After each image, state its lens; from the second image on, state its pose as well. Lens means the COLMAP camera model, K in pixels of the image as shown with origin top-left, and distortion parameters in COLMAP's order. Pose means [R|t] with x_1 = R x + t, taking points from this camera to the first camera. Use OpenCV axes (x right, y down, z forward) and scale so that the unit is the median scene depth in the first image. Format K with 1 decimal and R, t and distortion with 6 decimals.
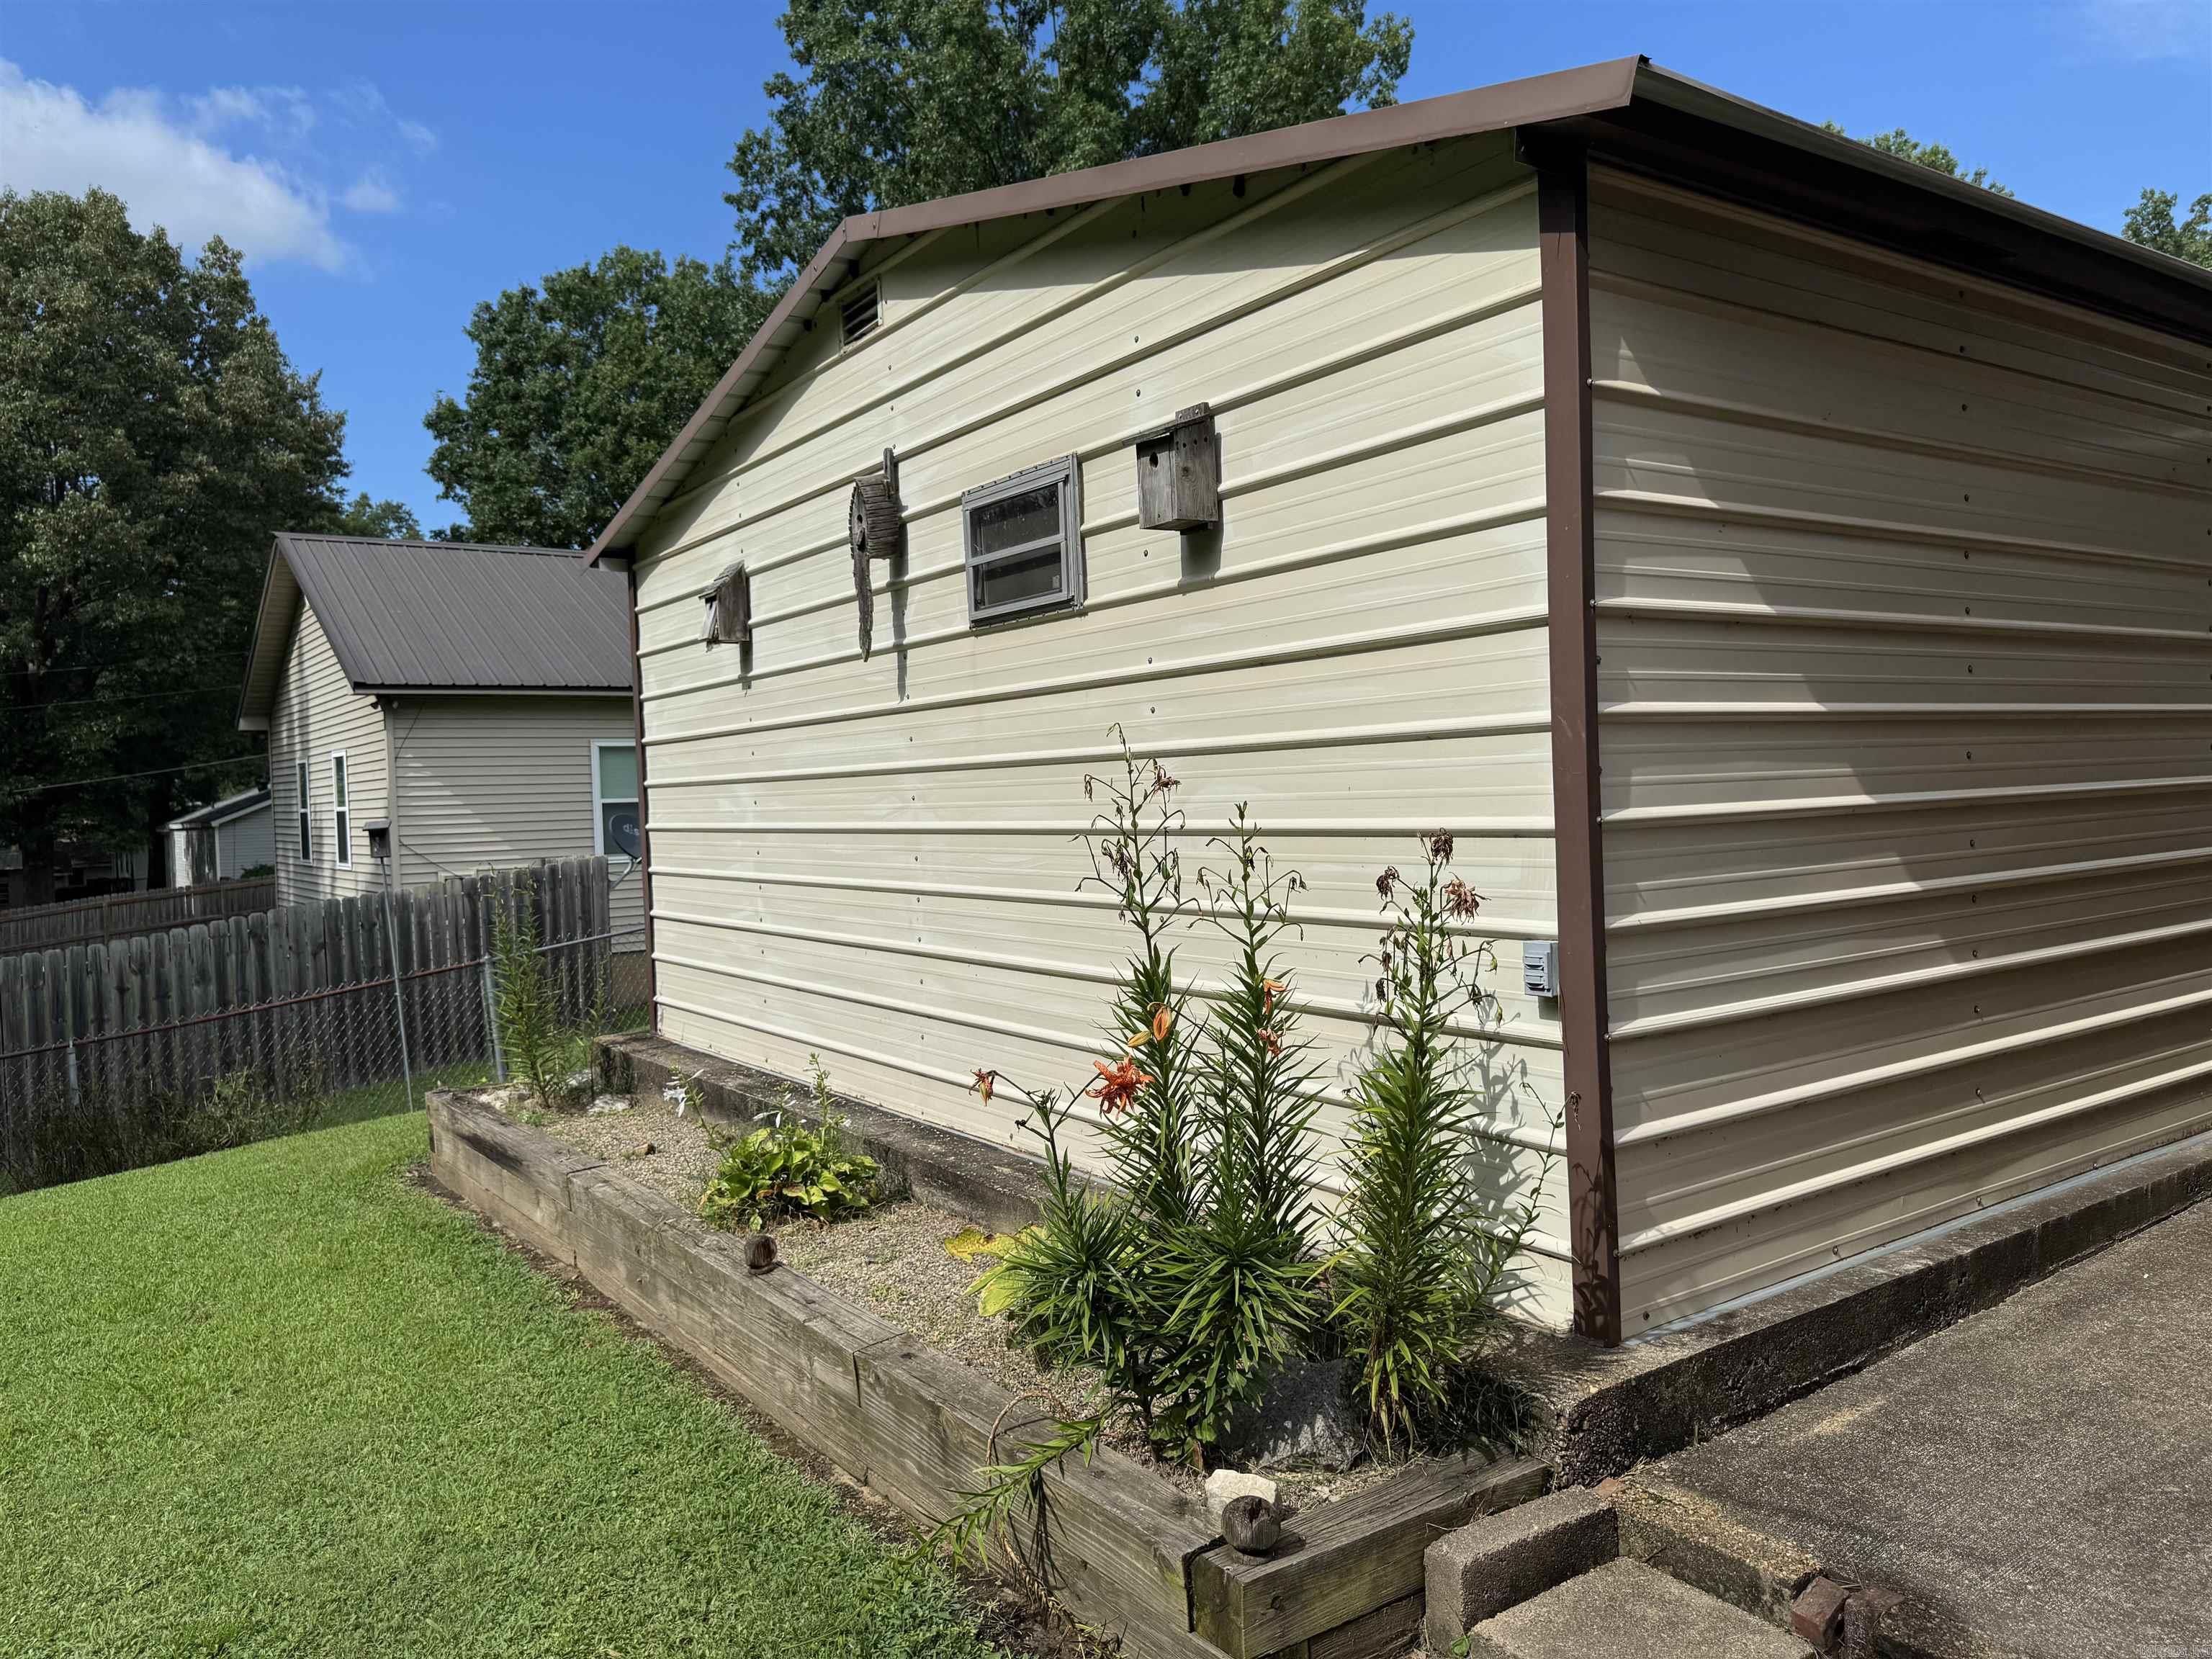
lens RADIAL K [[1544.8, 0, 1106.0], [0, 1544.8, 829.5], [0, 0, 1]] dist [0.001478, 0.000302]
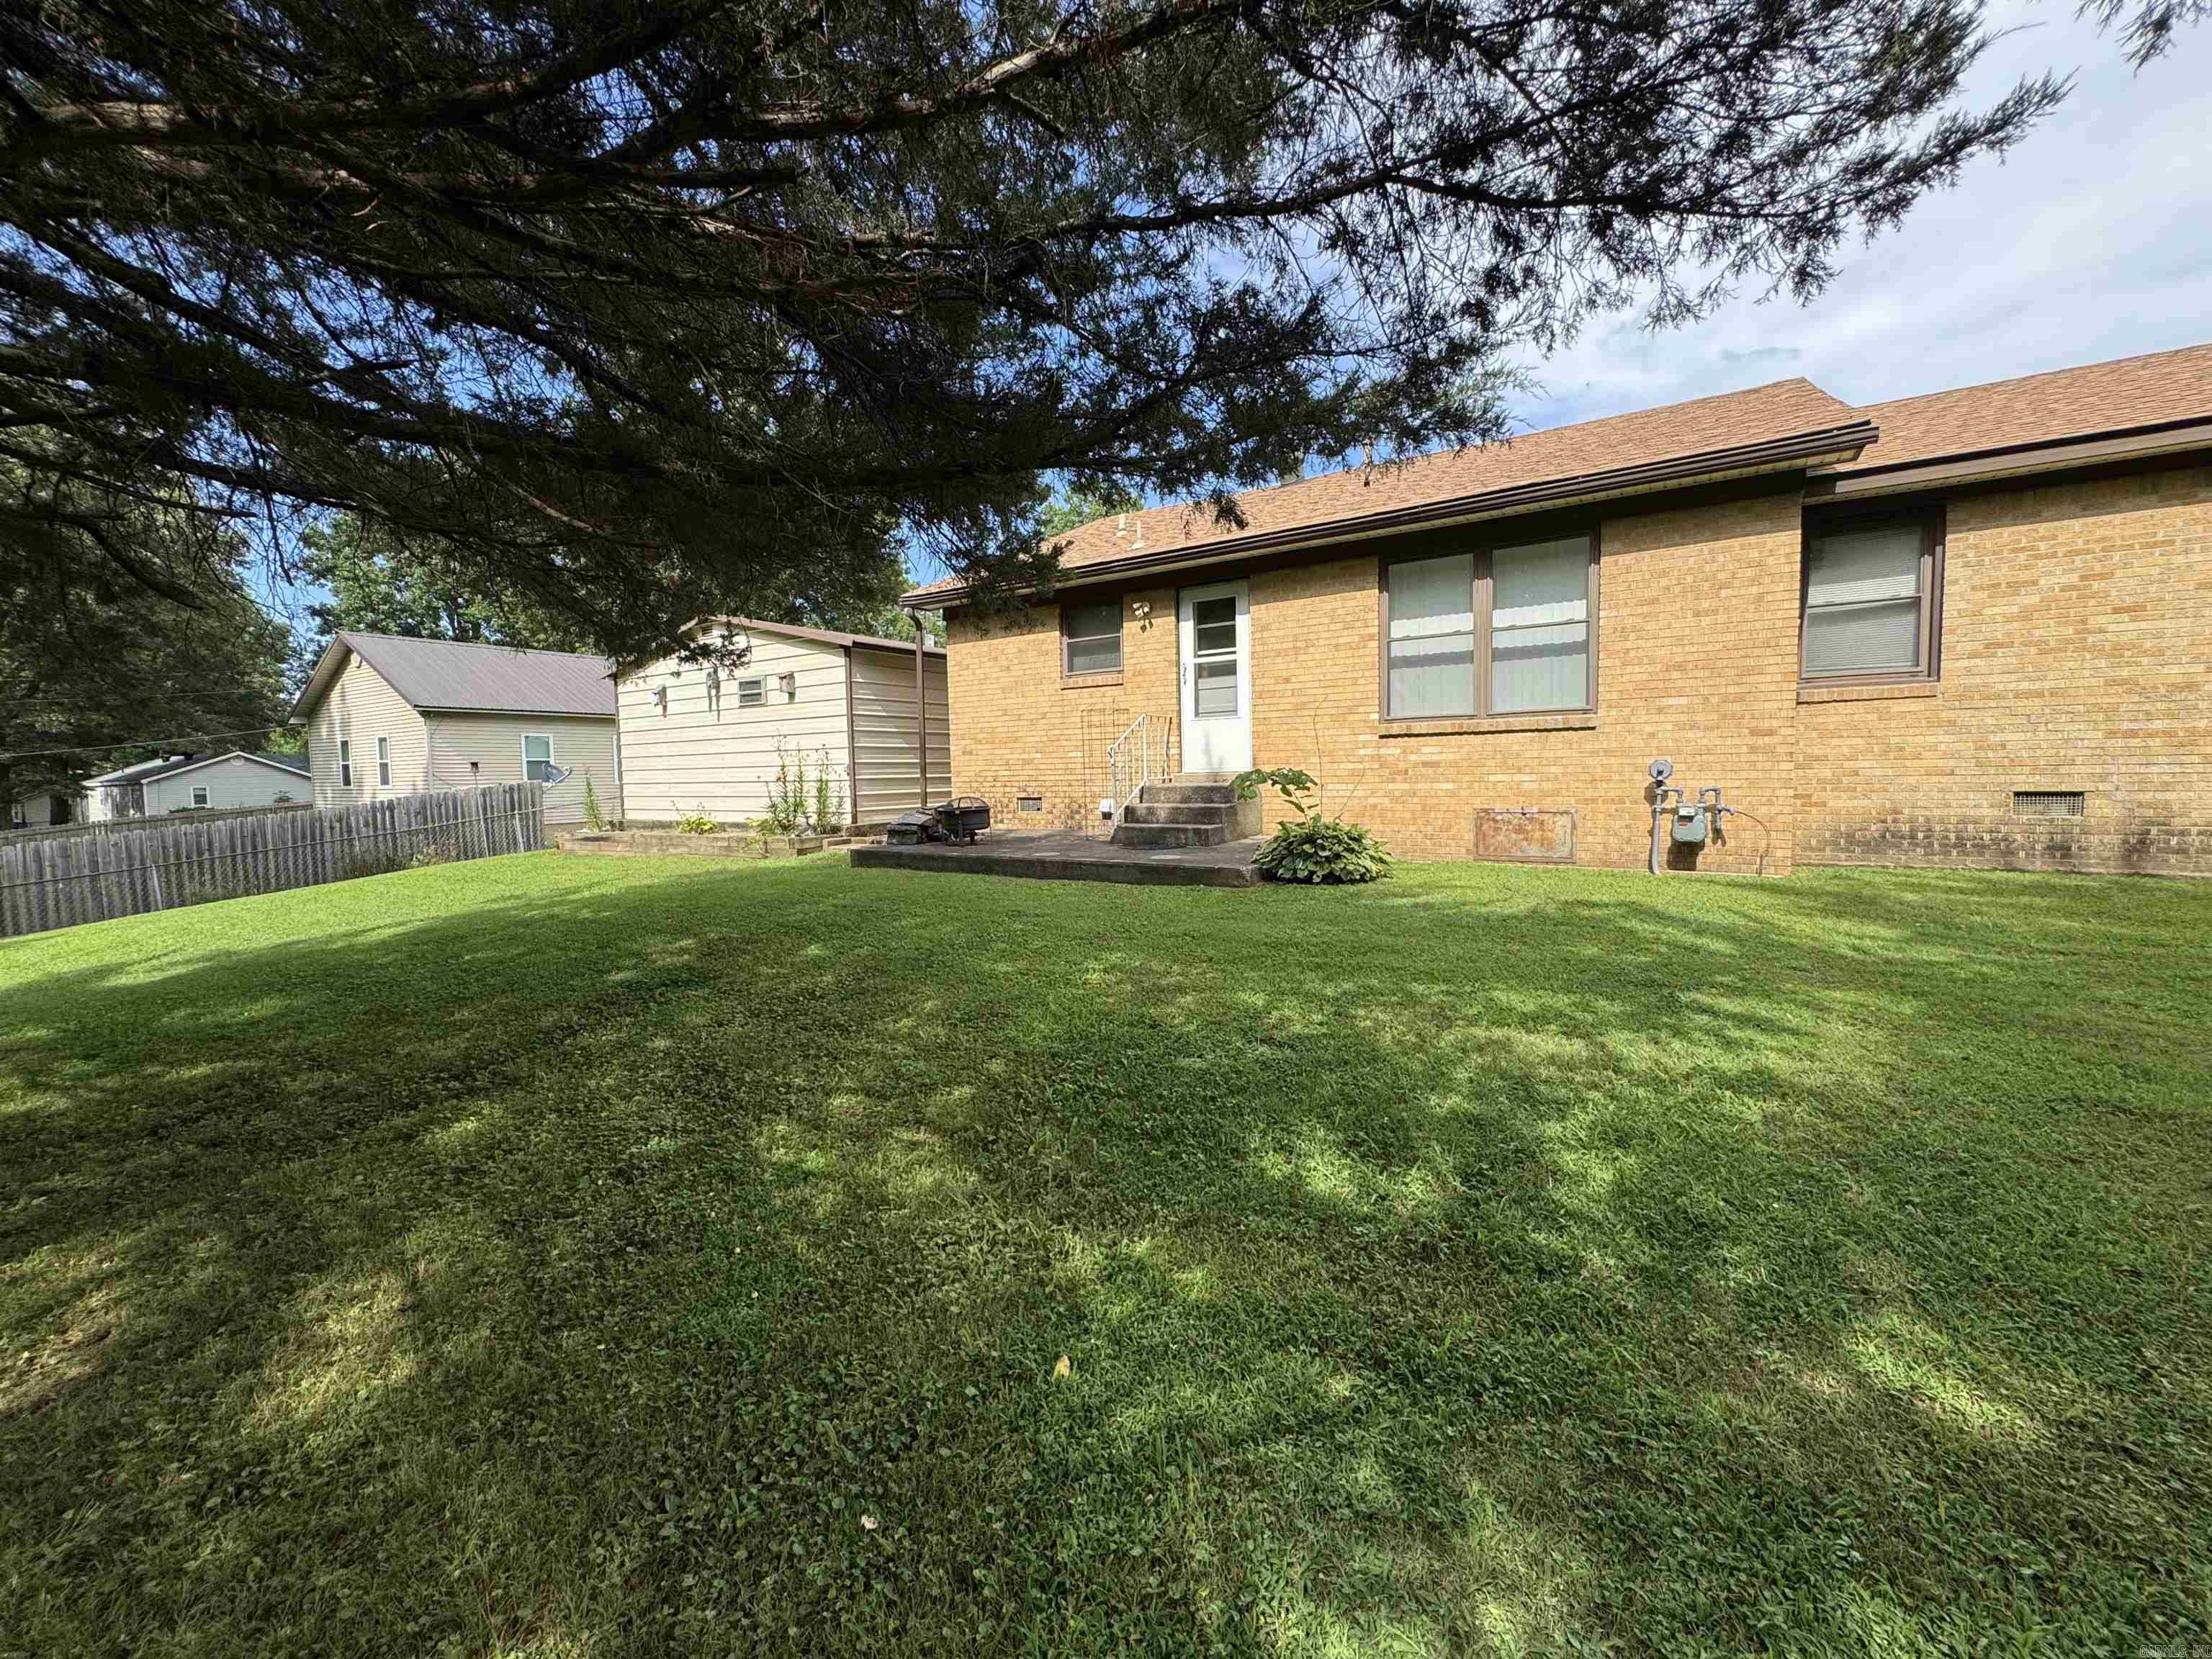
lens RADIAL K [[882.1, 0, 1105.9], [0, 882.1, 824.7], [0, 0, 1]] dist [-0.002735, 0.000697]
pose [[0.925118, -0.006979, 0.379615, -0.058015], [-0.002112, 0.999721, 0.023526, 0.116419], [-0.379674, -0.022566, 0.924845, -1.400633]]
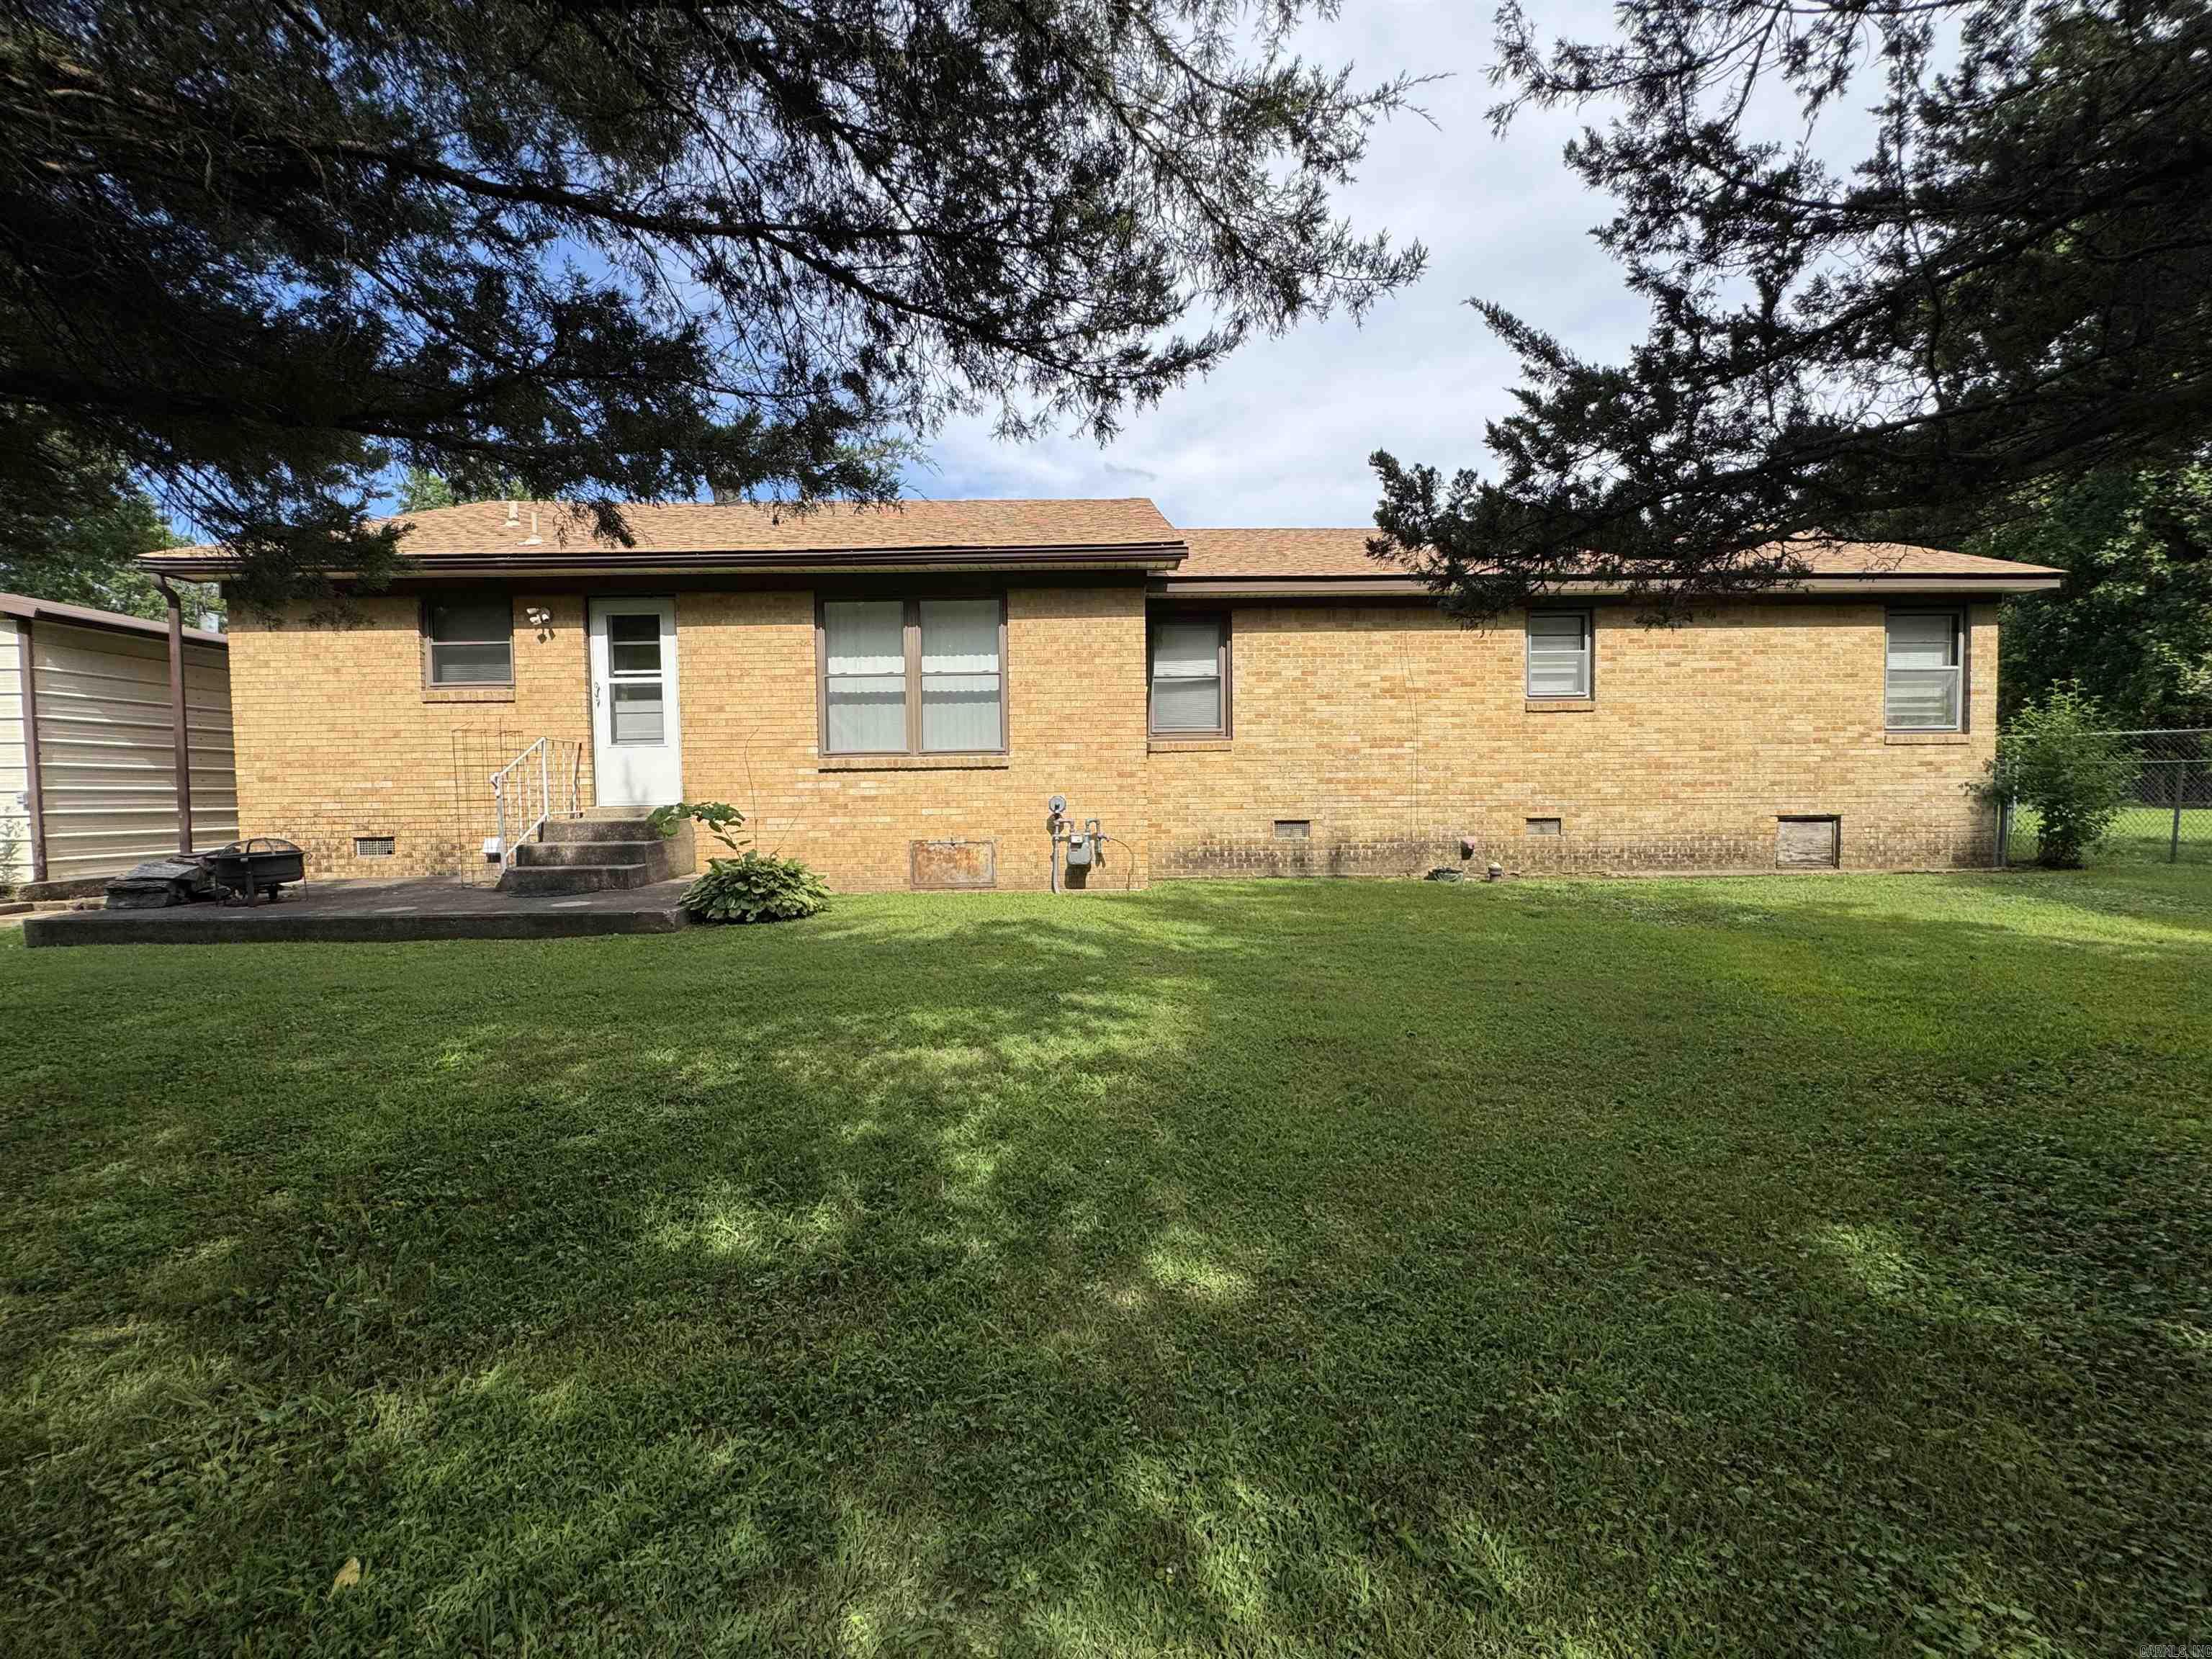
lens RADIAL K [[882.1, 0, 1105.9], [0, 882.1, 824.7], [0, 0, 1]] dist [-0.002735, 0.000697]
pose [[0.555650, -0.002582, 0.831412, -0.040391], [0.016028, 0.999843, -0.007607, 0.113078], [-0.831262, 0.017552, 0.555604, -1.424672]]
